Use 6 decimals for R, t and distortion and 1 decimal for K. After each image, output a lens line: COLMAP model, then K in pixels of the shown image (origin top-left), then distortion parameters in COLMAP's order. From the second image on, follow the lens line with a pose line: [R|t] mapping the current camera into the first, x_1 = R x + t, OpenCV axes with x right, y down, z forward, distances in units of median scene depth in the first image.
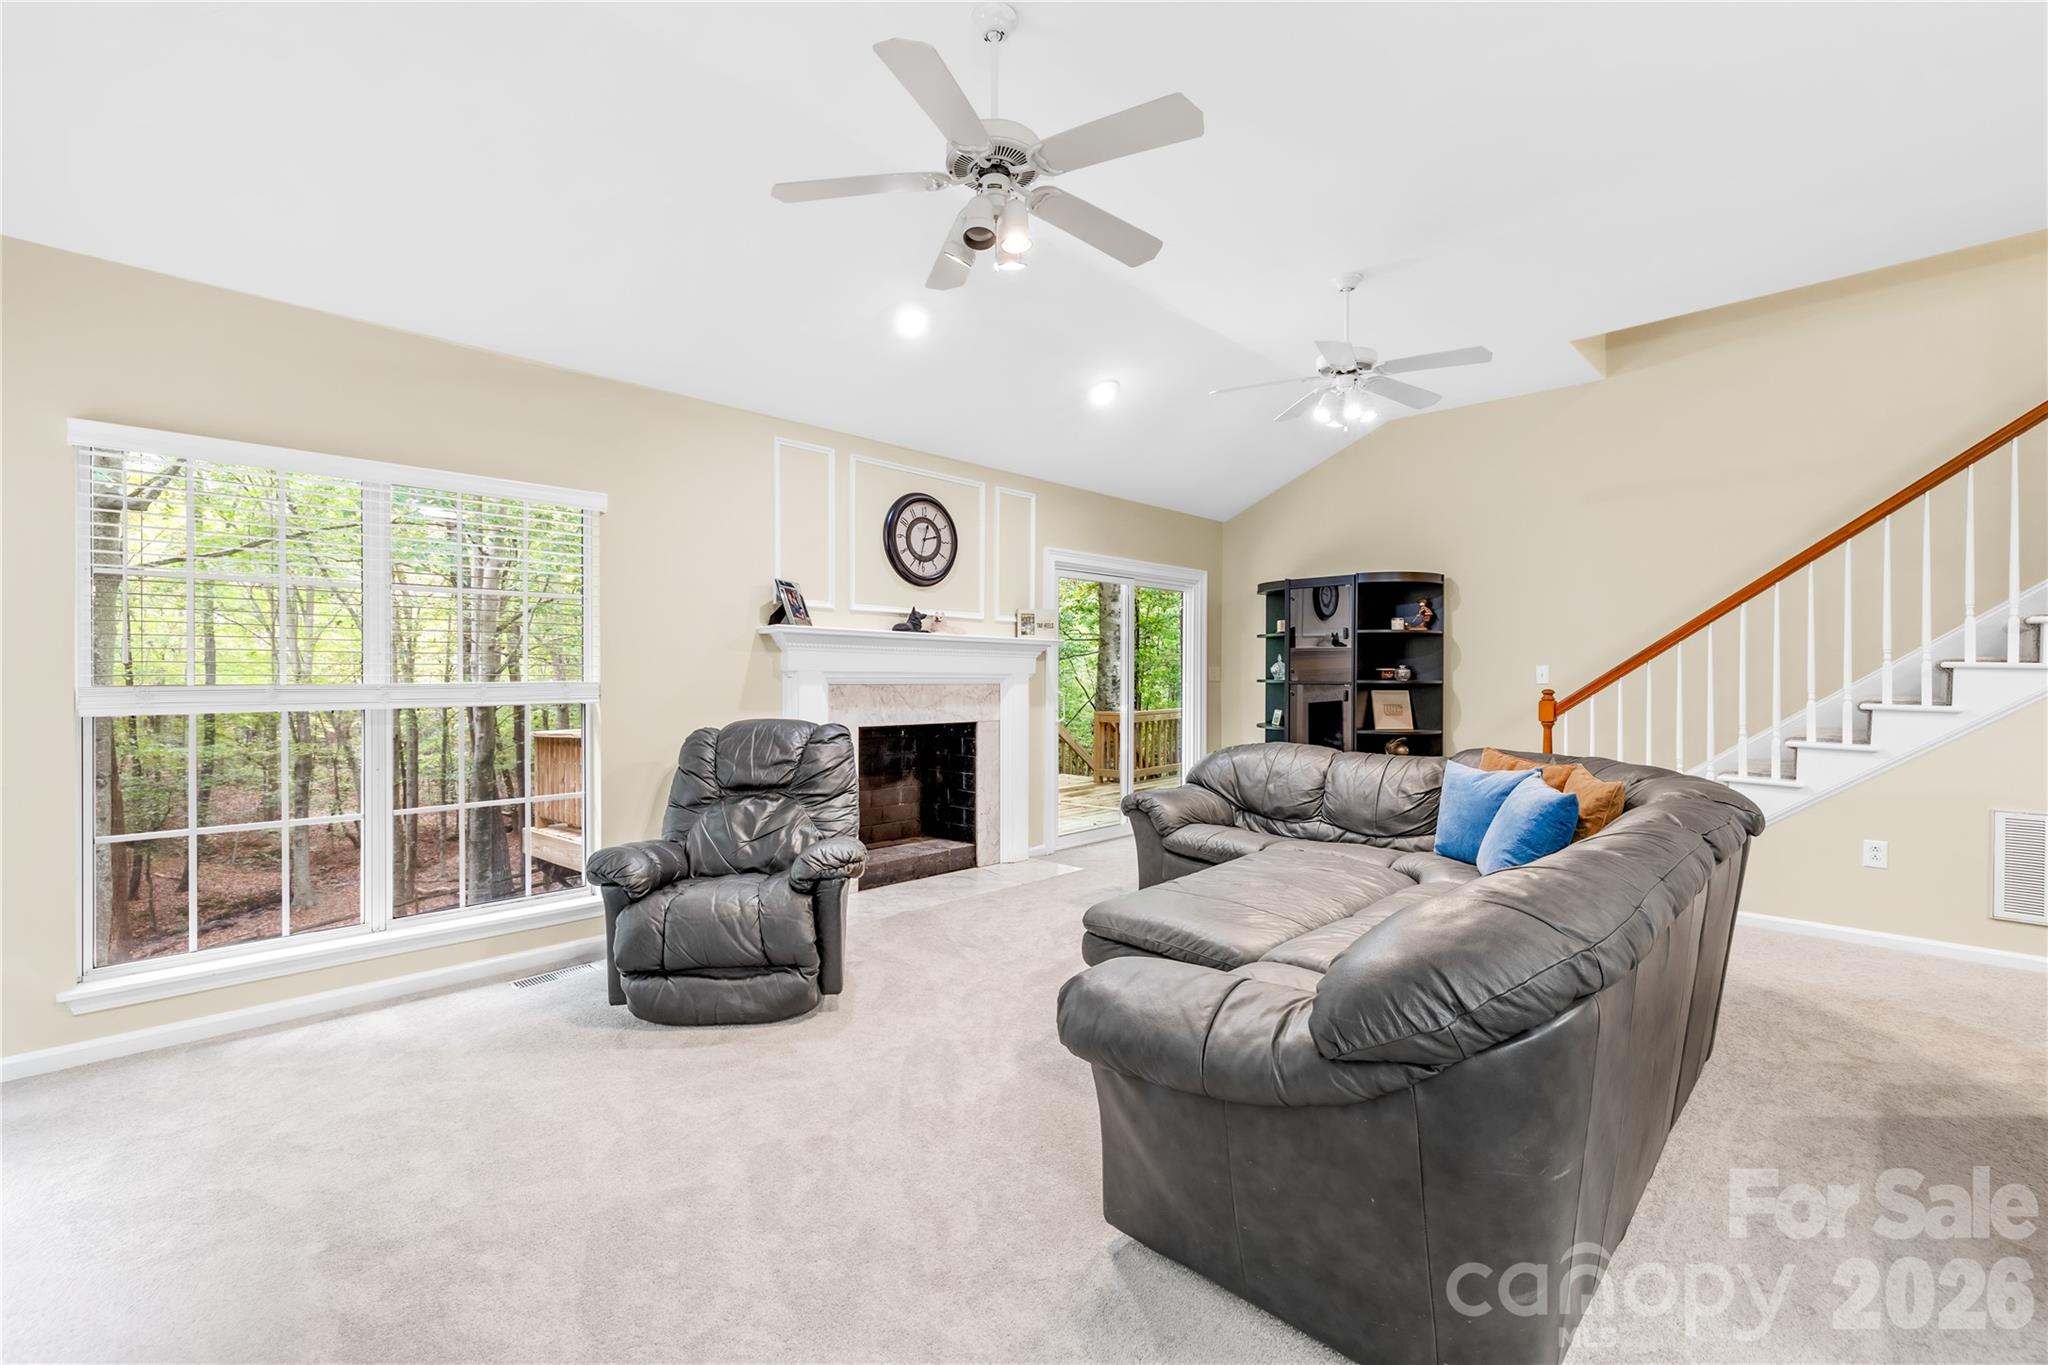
lens RADIAL K [[865.0, 0, 1013.1], [0, 865.0, 673.9], [0, 0, 1]] dist [-0.001592, -0.000132]
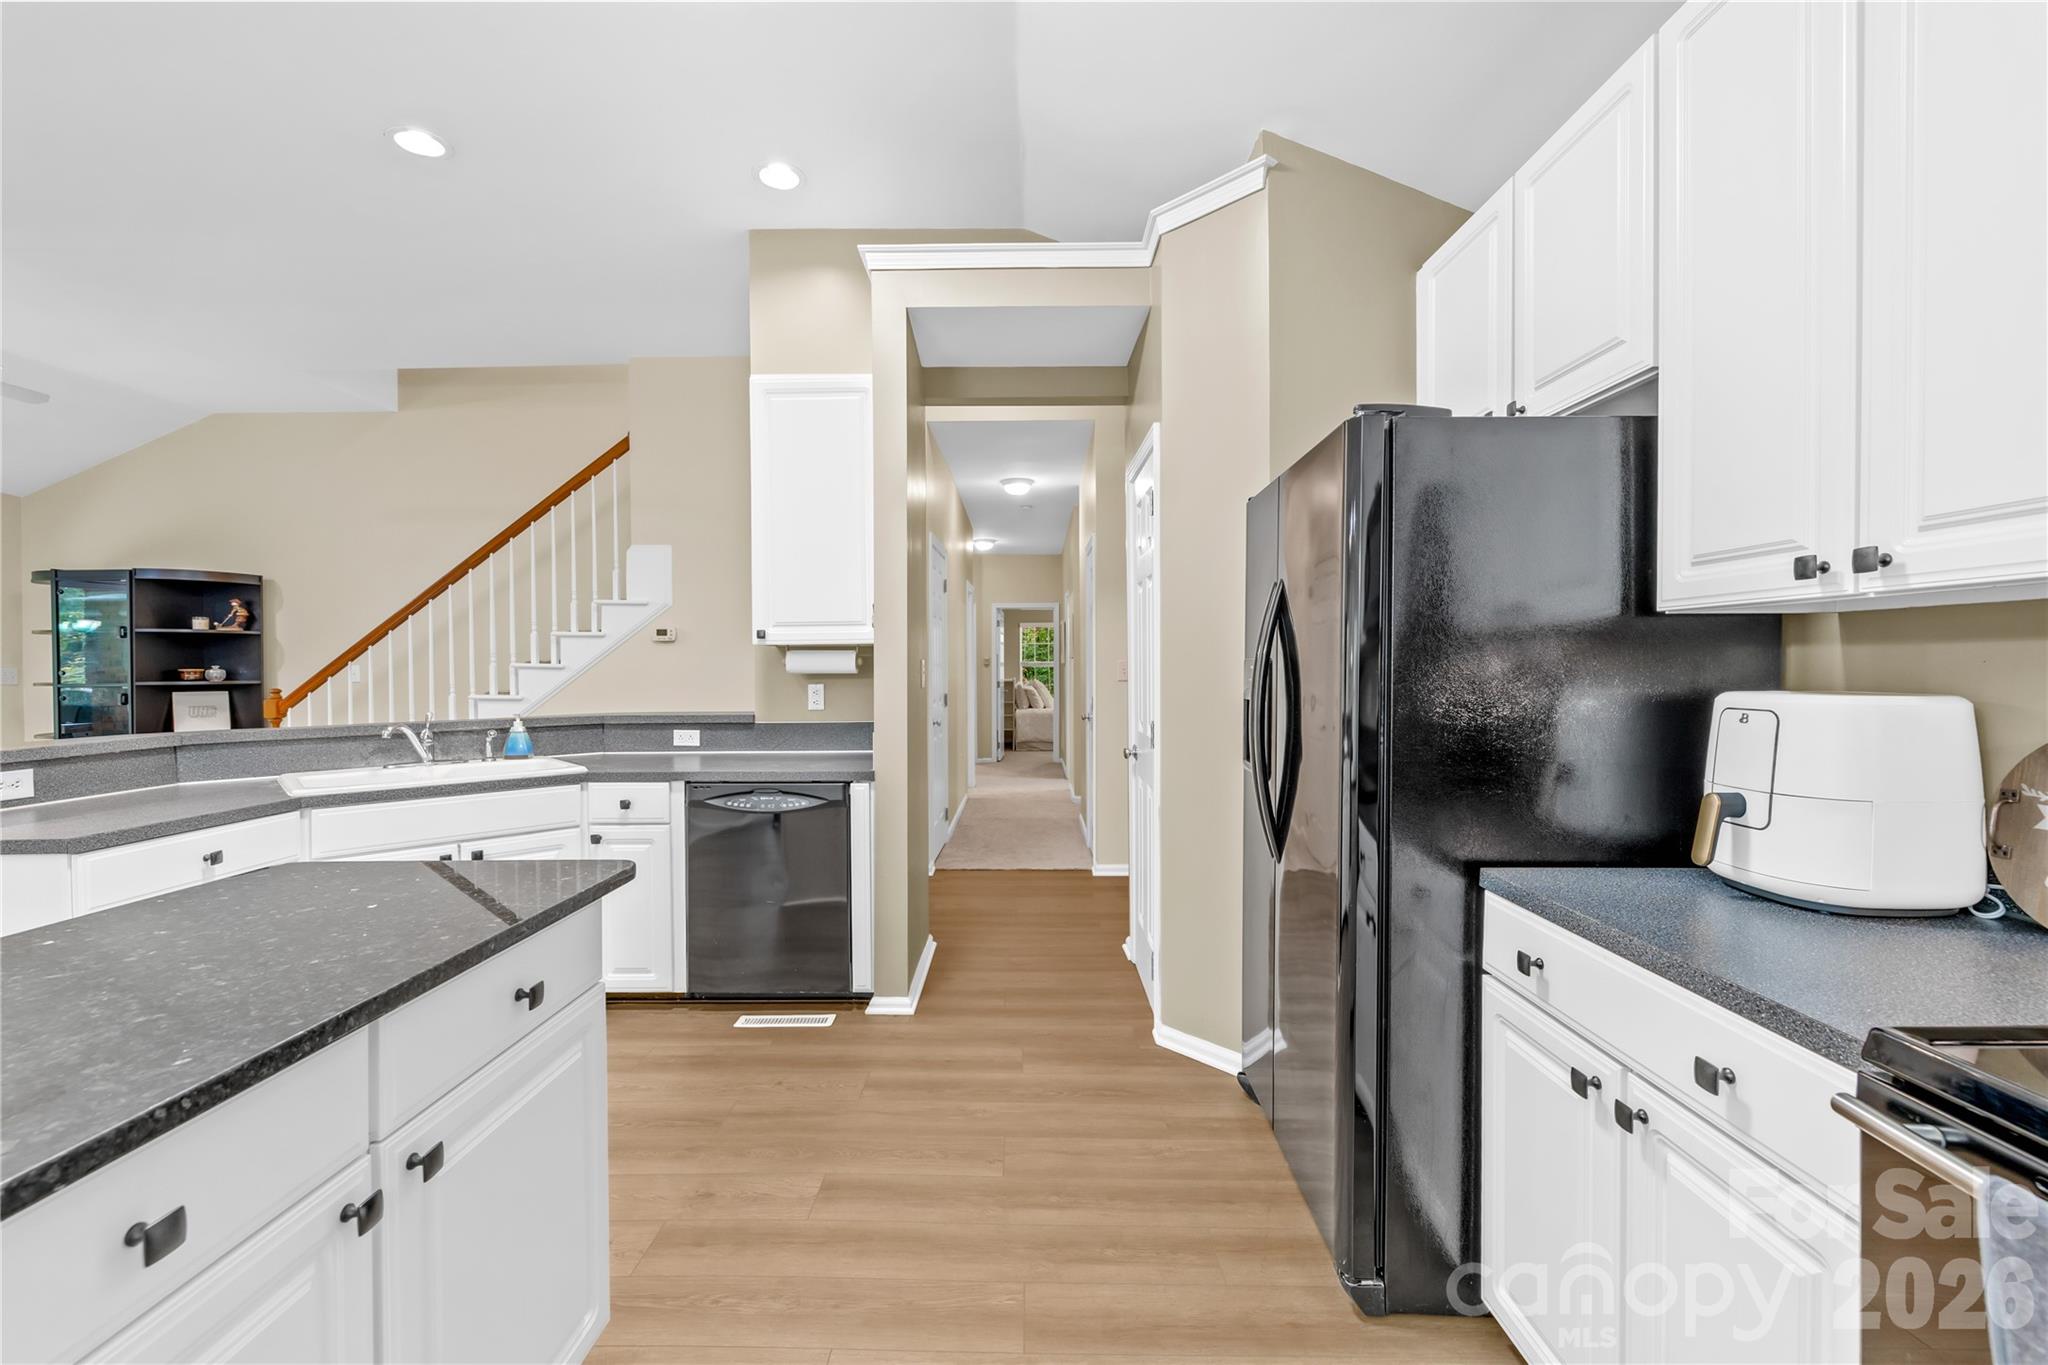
lens RADIAL K [[857.3, 0, 1016.8], [0, 857.3, 675.2], [0, 0, 1]] dist [-0.000071, -0.000306]
pose [[0.720715, -0.014618, 0.693077, 0.605085], [0.009685, 0.999892, 0.011017, -0.001798], [-0.693164, -0.001228, 0.720779, -0.458840]]
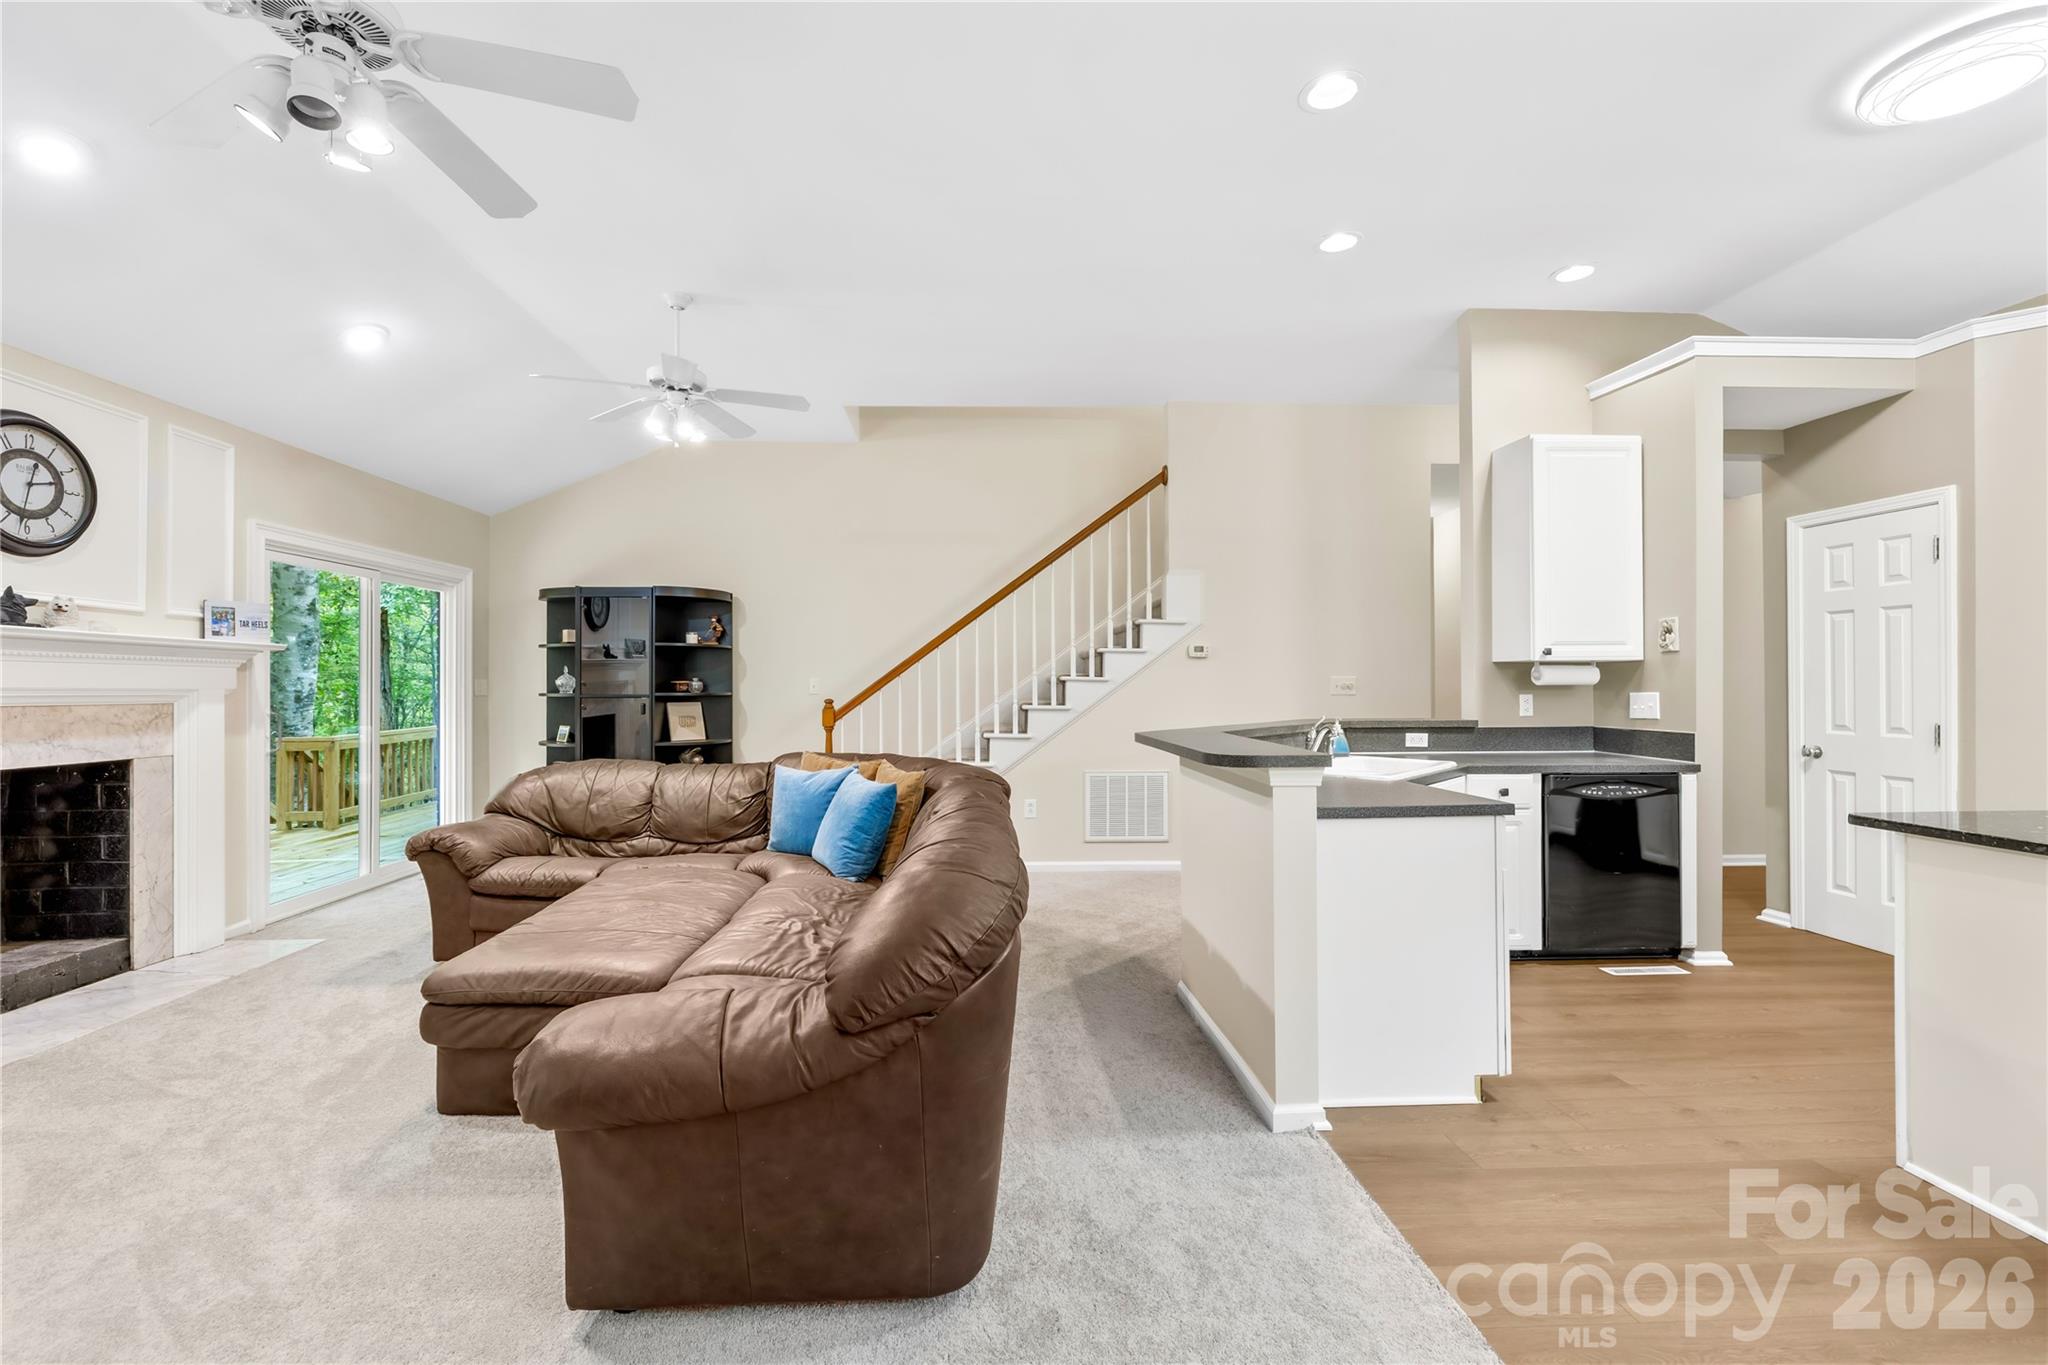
lens RADIAL K [[876.4, 0, 993.7], [0, 876.4, 677.4], [0, 0, 1]] dist [-0.001222, -0.000199]
pose [[0.687960, 0.001739, 0.725747, -0.093069], [0.005583, 0.999955, -0.007688, -0.000911], [-0.725727, 0.009340, 0.687919, 0.024501]]
